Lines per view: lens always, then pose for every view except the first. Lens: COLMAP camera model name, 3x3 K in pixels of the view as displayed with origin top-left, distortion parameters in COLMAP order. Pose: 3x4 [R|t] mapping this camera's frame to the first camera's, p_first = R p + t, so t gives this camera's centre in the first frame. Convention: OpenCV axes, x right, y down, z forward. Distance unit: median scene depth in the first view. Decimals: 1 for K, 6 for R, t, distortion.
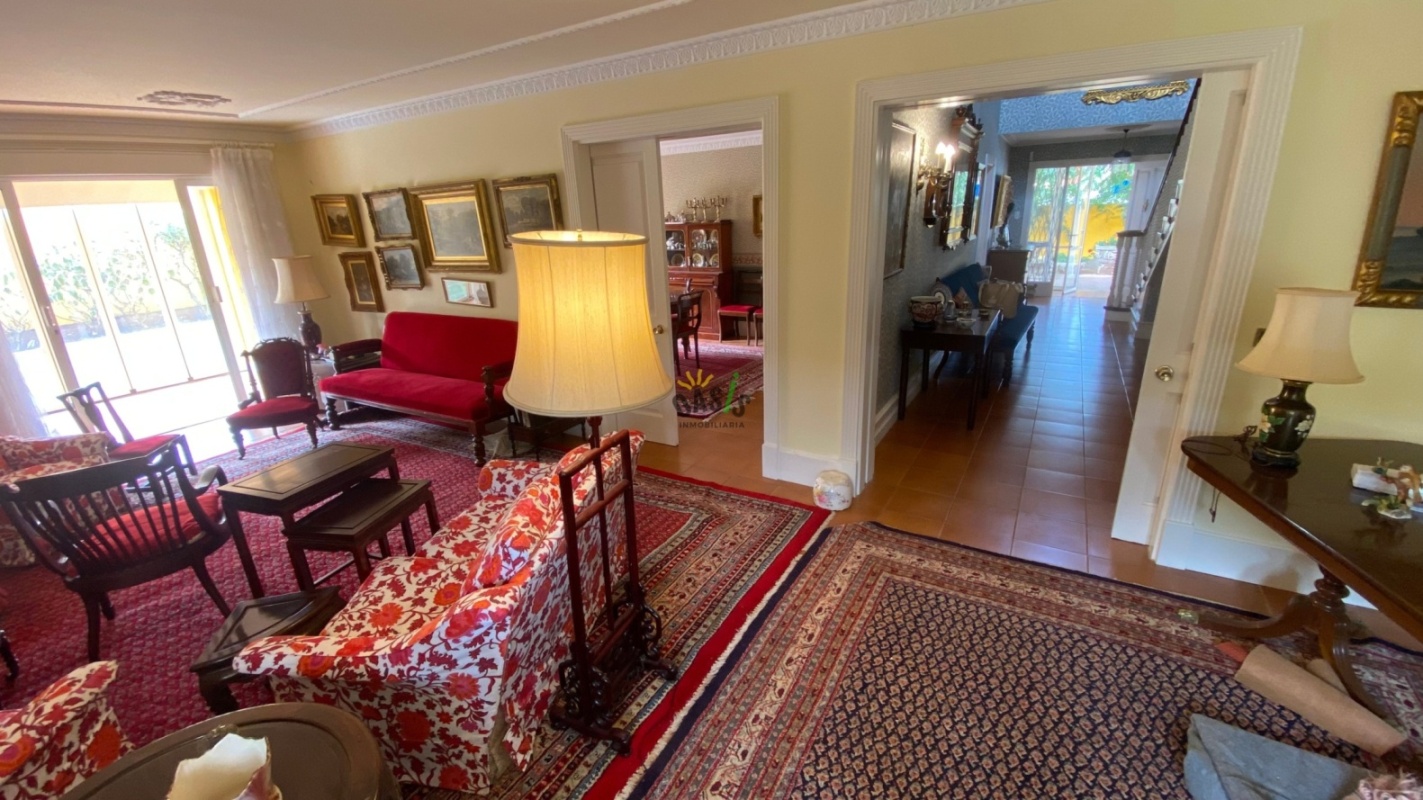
lens RADIAL K [[574.1, 0, 720.6], [0, 574.1, 397.1], [0, 0, 1]] dist [0.002359, -0.014036]
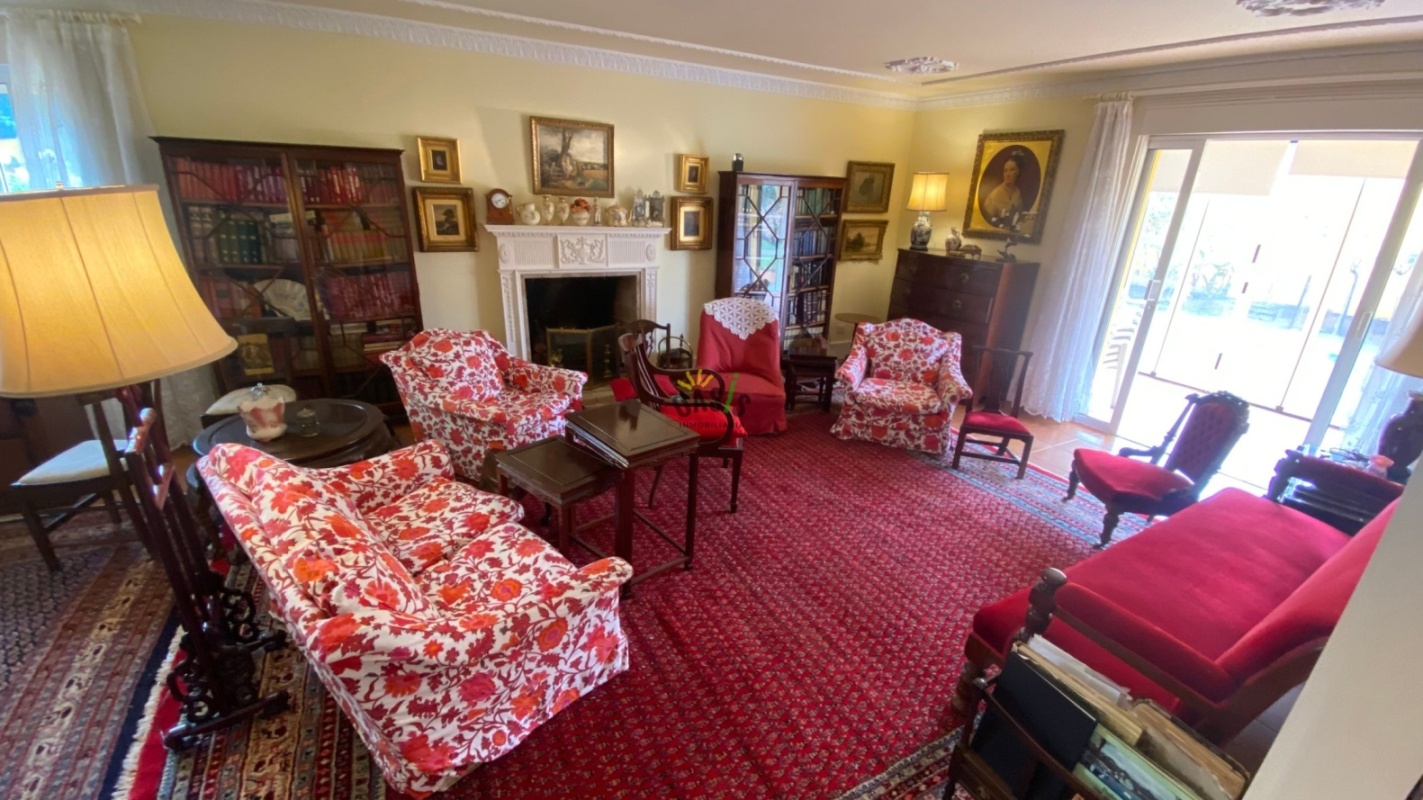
lens RADIAL K [[573.2, 0, 711.5], [0, 573.2, 400.0], [0, 0, 1]] dist [0.029682, -0.029687]
pose [[-0.519798, 0.305962, -0.797620, 0.008183], [-0.287743, 0.816406, 0.500685, -0.390301], [0.804372, 0.489765, -0.336327, 1.207458]]
